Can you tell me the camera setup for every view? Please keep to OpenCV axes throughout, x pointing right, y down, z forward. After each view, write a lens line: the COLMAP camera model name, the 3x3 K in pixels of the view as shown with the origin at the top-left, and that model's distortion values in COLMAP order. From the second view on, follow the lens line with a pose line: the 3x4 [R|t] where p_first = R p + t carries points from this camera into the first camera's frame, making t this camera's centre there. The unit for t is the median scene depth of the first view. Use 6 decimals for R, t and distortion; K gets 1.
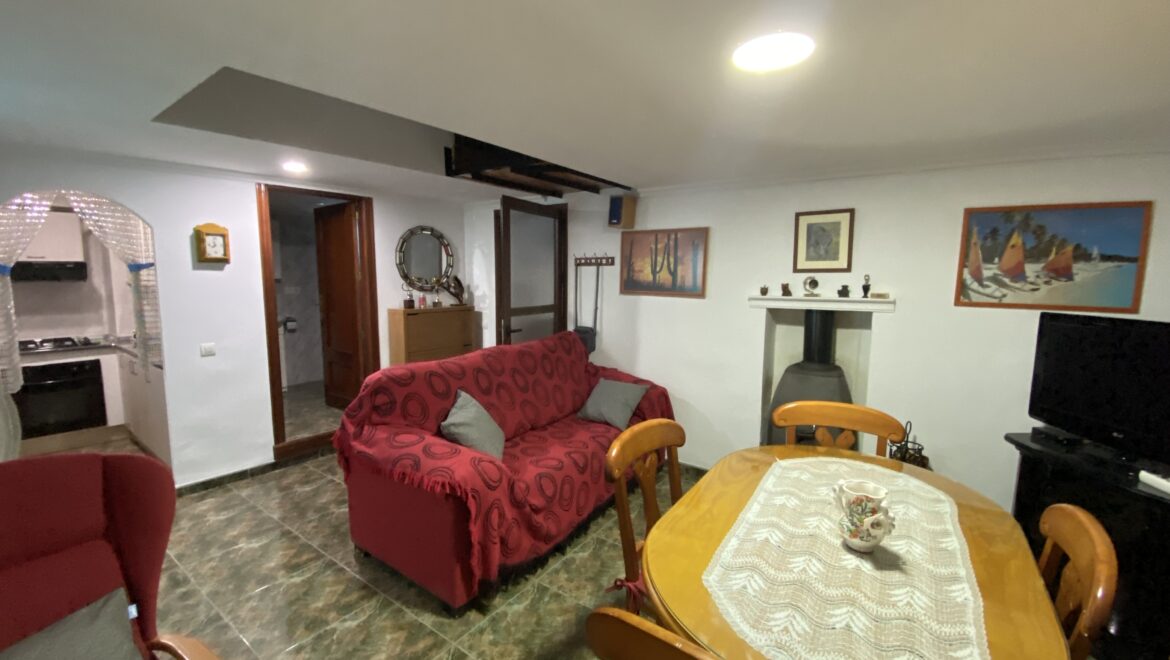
lens RADIAL K [[470.8, 0, 585.7], [0, 470.8, 328.8], [0, 0, 1]] dist [0.025838, -0.023457]
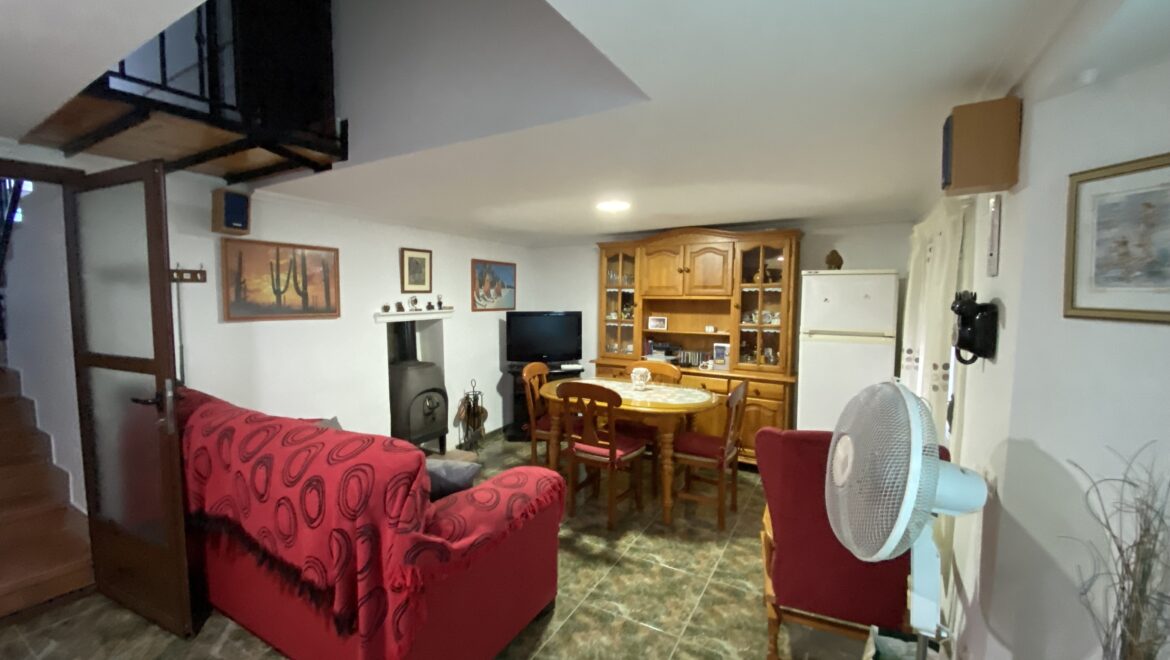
lens RADIAL K [[485.7, 0, 587.3], [0, 485.7, 322.8], [0, 0, 1]] dist [0.028725, -0.025994]
pose [[-0.127717, -0.061195, 0.989921, -0.985559], [0.112588, 0.990748, 0.075772, -0.087167], [-0.985400, 0.121131, -0.119646, 0.705945]]
